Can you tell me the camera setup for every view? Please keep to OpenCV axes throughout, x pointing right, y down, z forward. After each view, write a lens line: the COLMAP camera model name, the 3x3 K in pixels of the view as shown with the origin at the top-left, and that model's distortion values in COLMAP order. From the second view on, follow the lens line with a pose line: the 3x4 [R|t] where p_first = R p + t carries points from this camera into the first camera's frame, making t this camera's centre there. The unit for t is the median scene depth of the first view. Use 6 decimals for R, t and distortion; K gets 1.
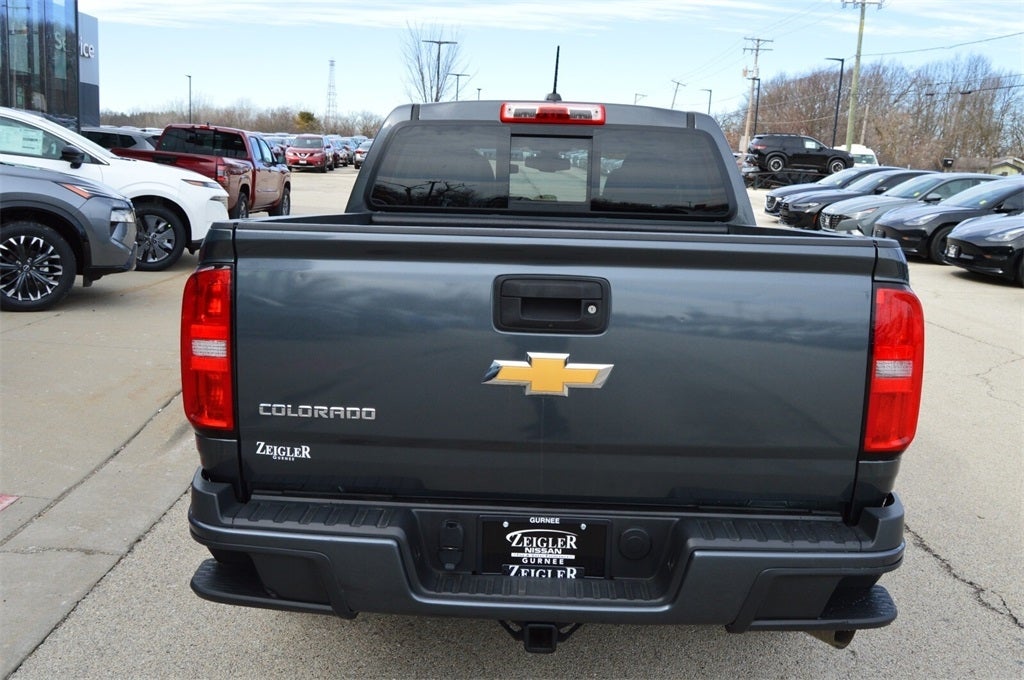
lens RADIAL K [[947.6, 0, 515.0], [0, 947.6, 342.9], [0, 0, 1]] dist [-0.010296, -0.014273]
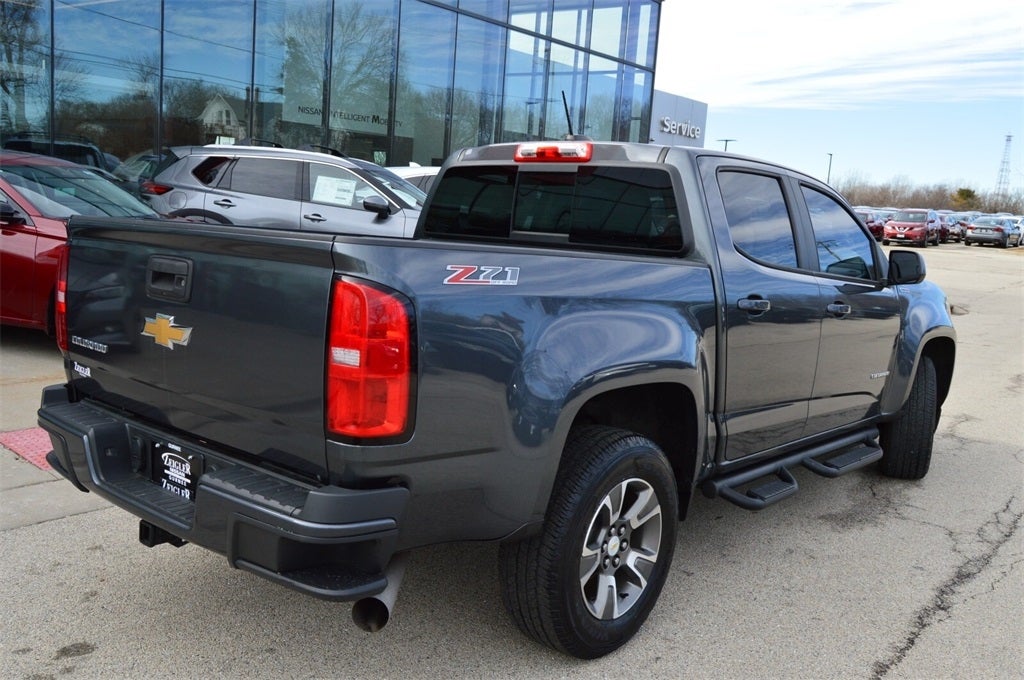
lens RADIAL K [[919.7, 0, 512.0], [0, 919.7, 340.0], [0, 0, 1]] dist [-0.012208, 0.002942]
pose [[0.776329, 0.097428, -0.622753, 0.659162], [-0.145568, 0.988987, -0.026743, 0.005333], [0.613289, 0.111414, 0.781961, 0.164485]]
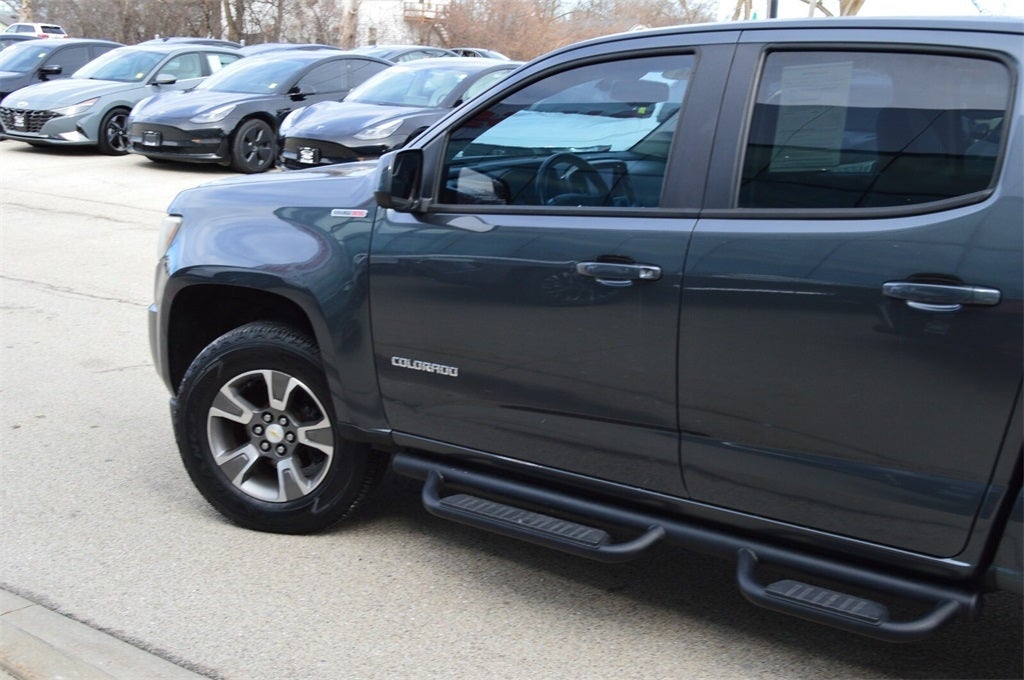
lens RADIAL K [[1312.2, 0, 512.0], [0, 1312.2, 340.0], [0, 0, 1]] dist [-0.014060, 0.002349]
pose [[0.596417, -0.192588, 0.779228, -0.943303], [0.146328, 0.980609, 0.130362, -0.217914], [-0.789224, 0.036273, 0.613033, 0.790619]]
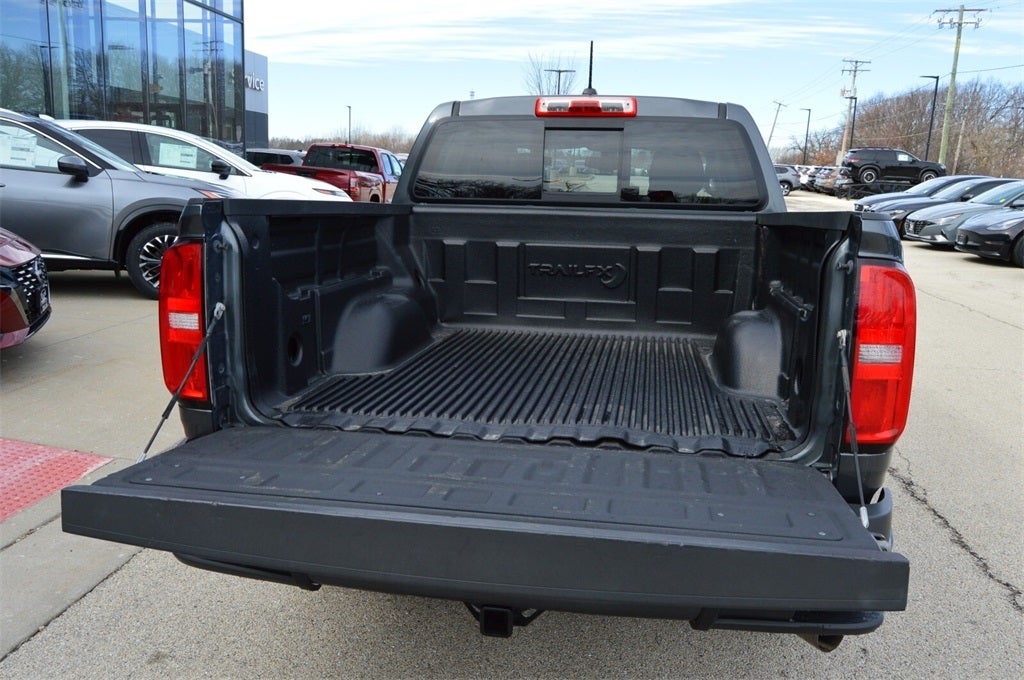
lens RADIAL K [[829.6, 0, 511.4], [0, 829.6, 348.5], [0, 0, 1]] dist [-0.009645, 0.003736]
pose [[0.989973, 0.018998, -0.139970, 0.088069], [-0.017220, 0.999755, 0.013899, 0.009556], [0.140200, -0.011349, 0.990058, 0.087656]]
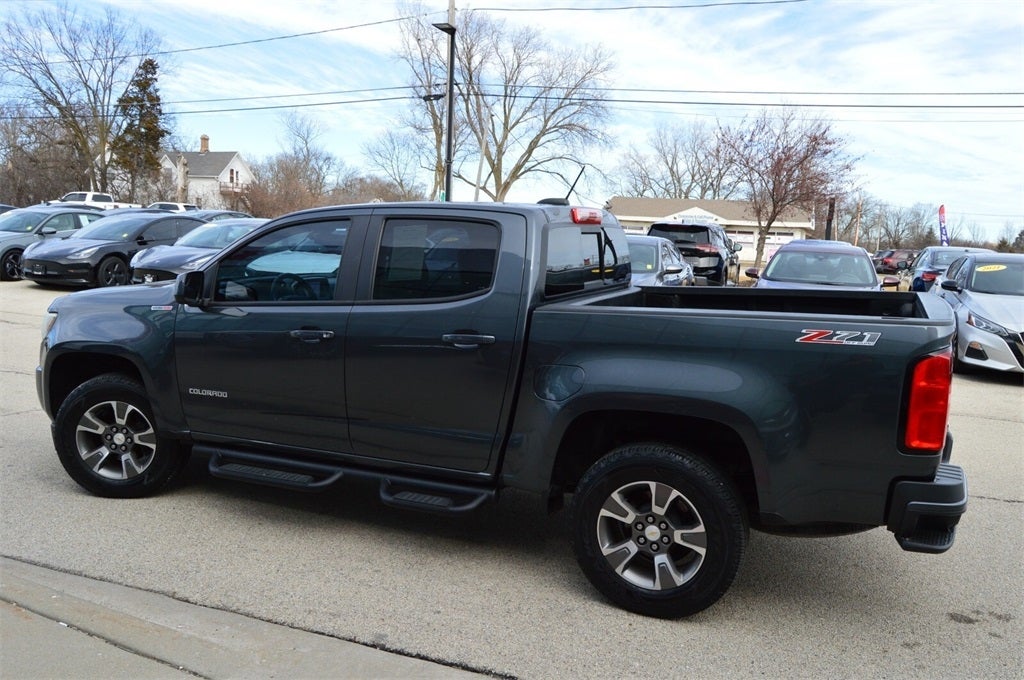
lens RADIAL K [[829.6, 0, 511.4], [0, 829.6, 348.5], [0, 0, 1]] dist [-0.009645, 0.003736]
pose [[0.378930, -0.161896, 0.911154, -1.068229], [0.151508, 0.982147, 0.111501, -0.198519], [-0.912939, 0.095796, 0.396694, 0.626265]]
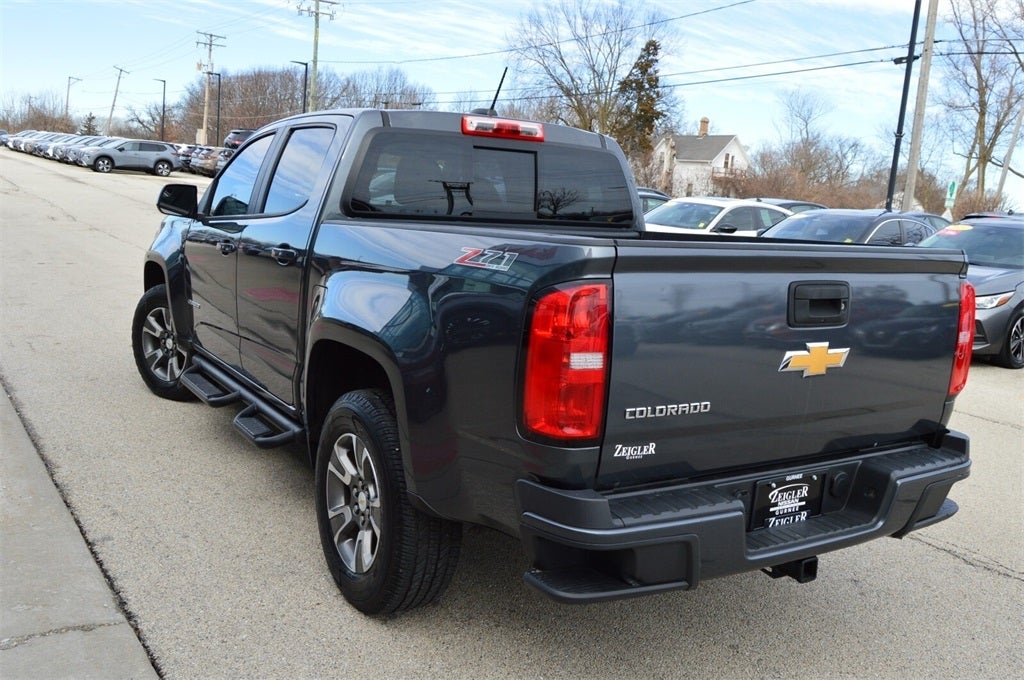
lens RADIAL K [[908.8, 0, 516.0], [0, 908.8, 344.4], [0, 0, 1]] dist [-0.013040, 0.000854]
pose [[0.829538, -0.071688, 0.553830, -0.526505], [0.062708, 0.997412, 0.035179, -0.029637], [-0.554918, 0.005547, 0.831886, 0.119640]]
